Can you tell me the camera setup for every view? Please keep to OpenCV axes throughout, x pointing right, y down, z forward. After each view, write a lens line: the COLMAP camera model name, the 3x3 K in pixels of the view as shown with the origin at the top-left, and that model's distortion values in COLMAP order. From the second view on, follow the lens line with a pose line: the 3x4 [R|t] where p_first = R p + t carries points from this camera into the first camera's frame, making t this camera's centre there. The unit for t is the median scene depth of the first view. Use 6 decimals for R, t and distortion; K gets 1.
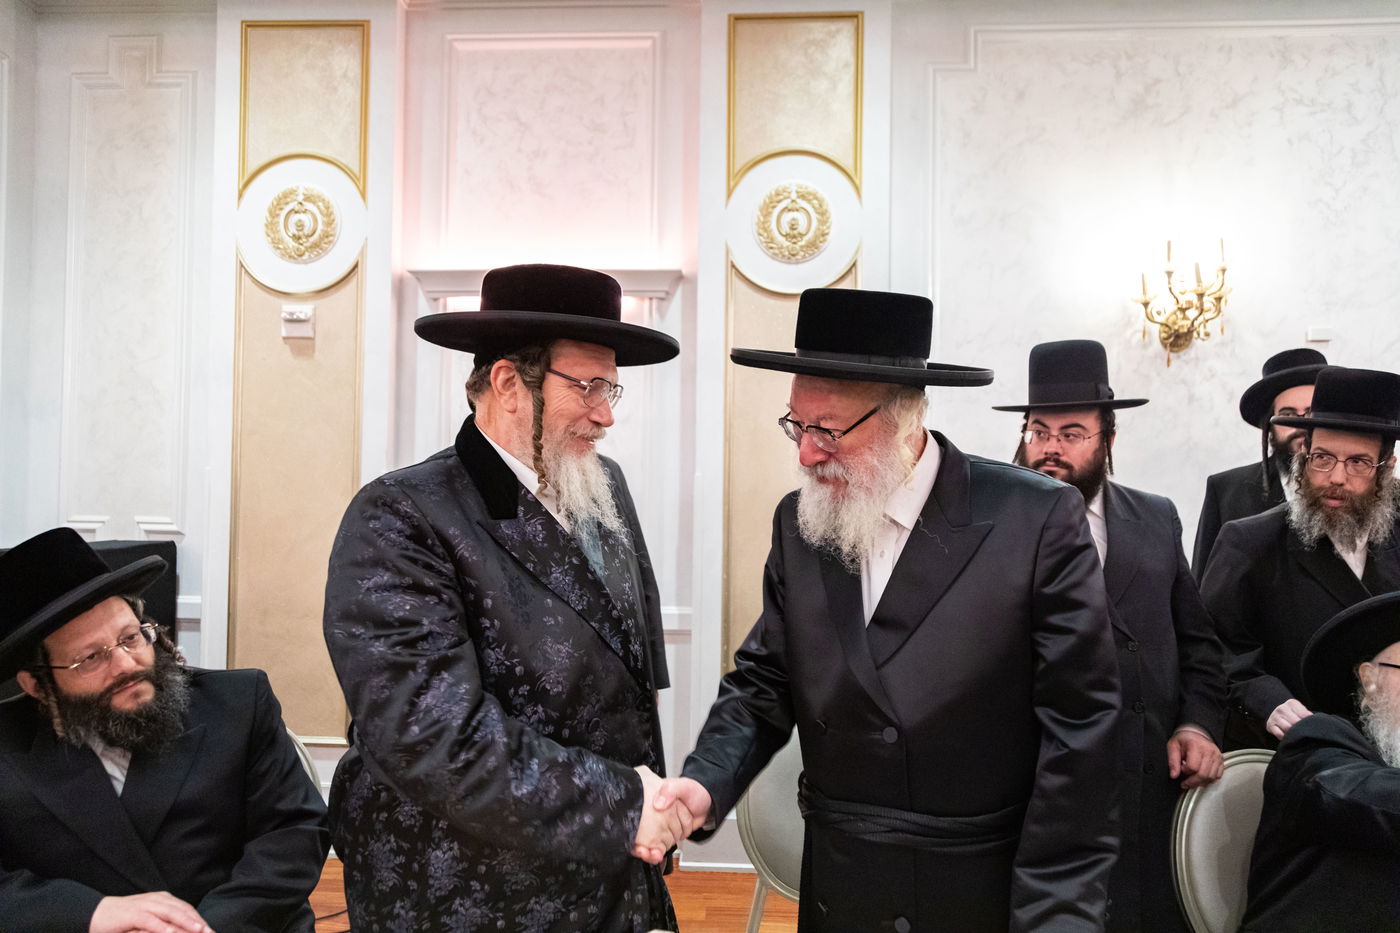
lens RADIAL K [[959.4, 0, 693.5], [0, 959.4, 472.4], [0, 0, 1]] dist [0.003992, -0.000547]
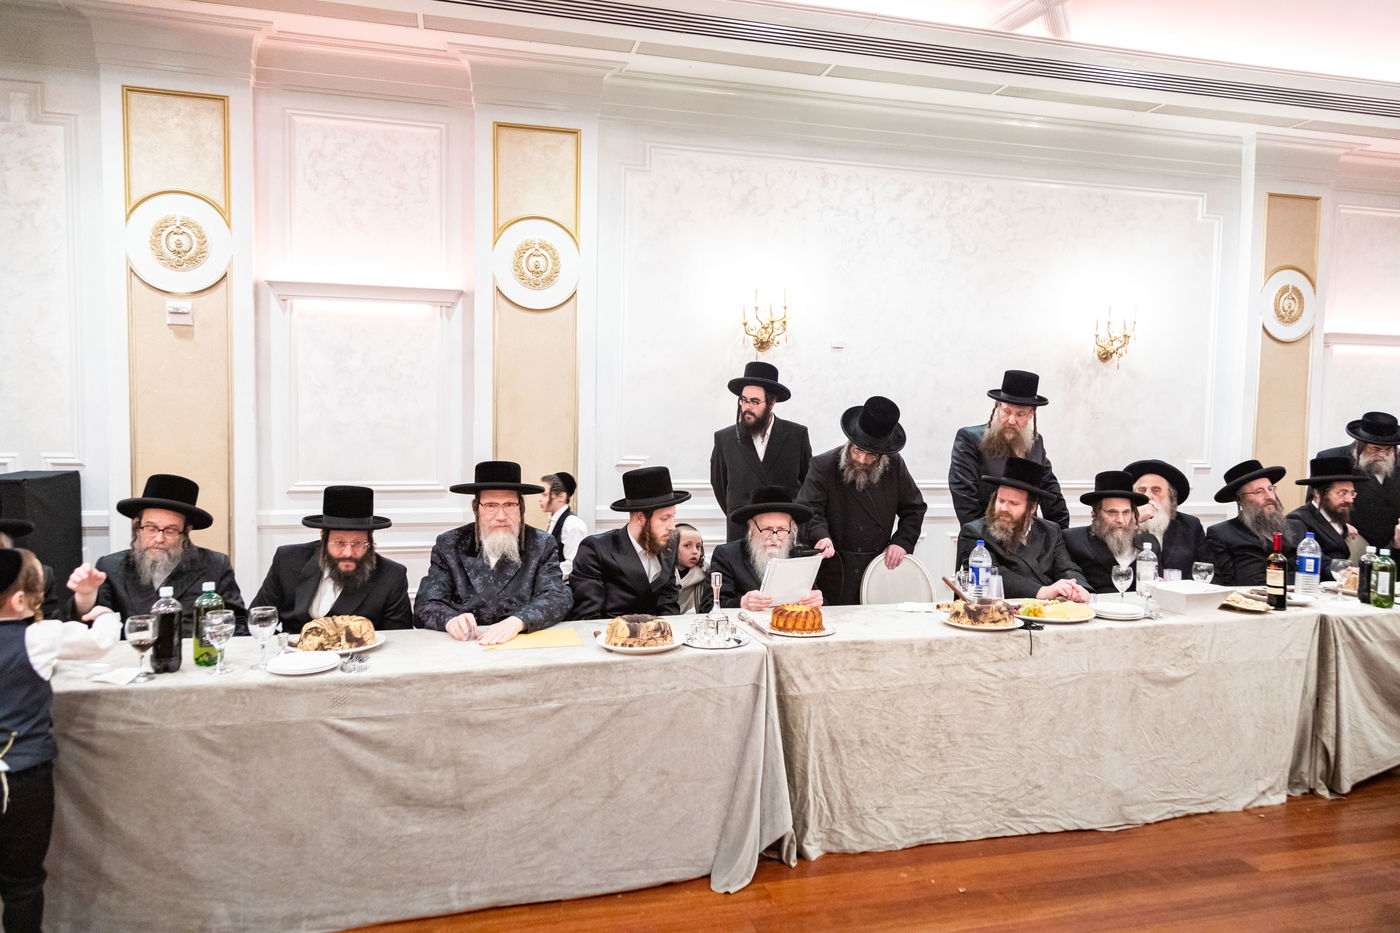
lens RADIAL K [[959.4, 0, 718.1], [0, 959.4, 462.9], [0, 0, 1]] dist [0.003992, -0.000547]
pose [[0.949183, -0.012519, 0.314475, -0.110082], [-0.009792, 0.997550, 0.069267, -0.044071], [-0.314572, -0.068826, 0.946735, -0.592411]]
